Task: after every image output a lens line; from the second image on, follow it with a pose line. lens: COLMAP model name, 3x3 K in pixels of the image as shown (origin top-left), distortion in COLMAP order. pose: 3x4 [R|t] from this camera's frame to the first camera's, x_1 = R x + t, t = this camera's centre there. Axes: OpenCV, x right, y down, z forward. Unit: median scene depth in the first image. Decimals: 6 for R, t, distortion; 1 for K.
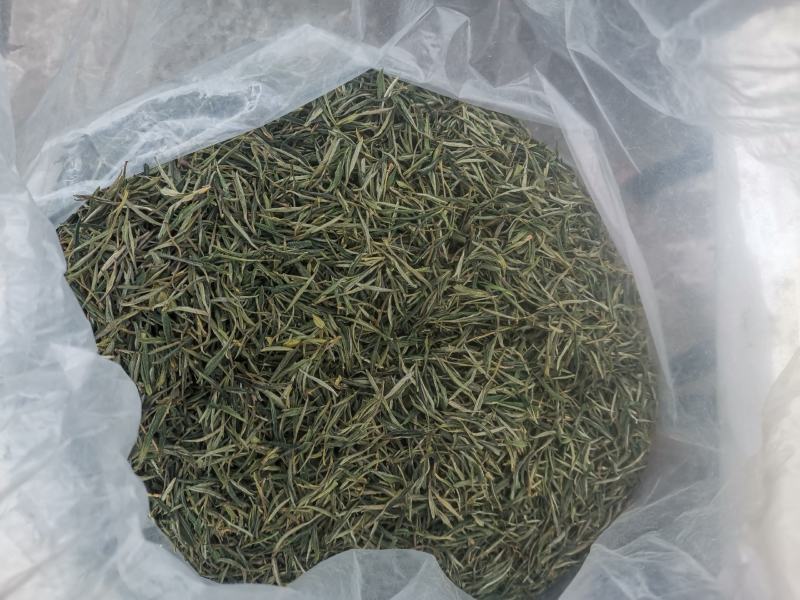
lens RADIAL K [[654.4, 0, 374.2], [0, 654.4, 298.4], [0, 0, 1]] dist [0.055662, -0.003511]
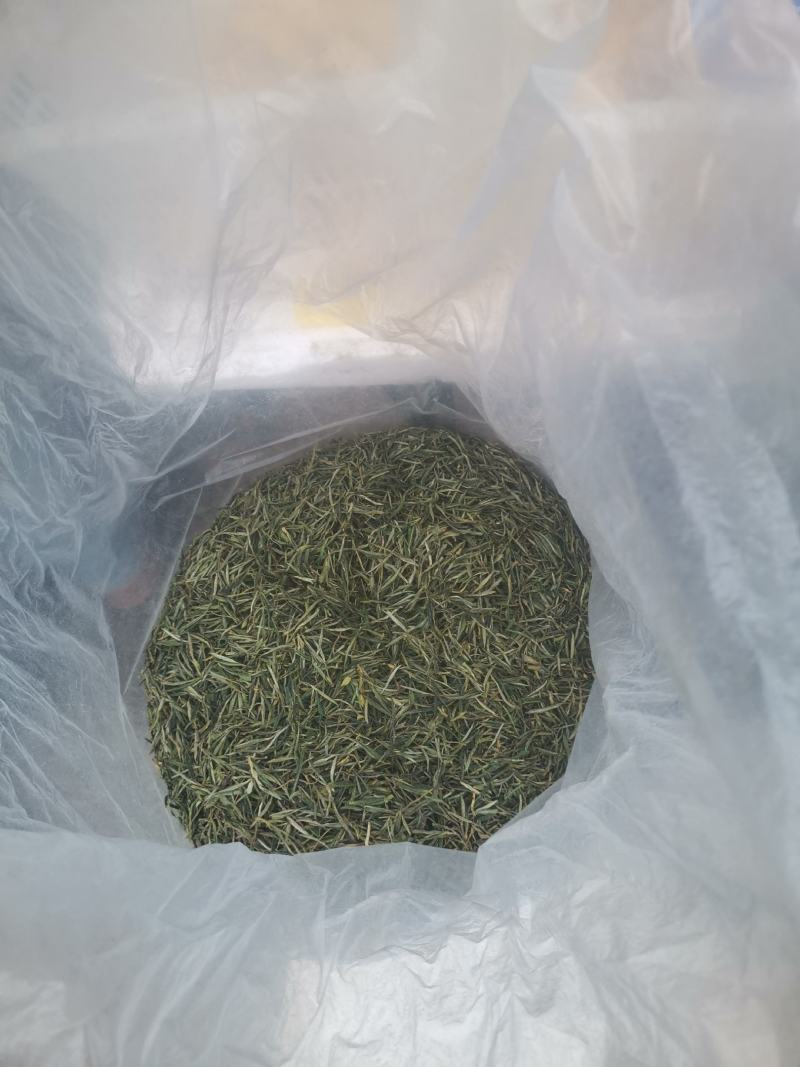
lens RADIAL K [[872.8, 0, 403.6], [0, 872.8, 539.1], [0, 0, 1]] dist [0.055662, -0.003511]
pose [[-0.035681, -0.983970, 0.174730, -0.109665], [0.999132, -0.038883, -0.014935, 0.183218], [0.021489, 0.174046, 0.984503, -0.780466]]
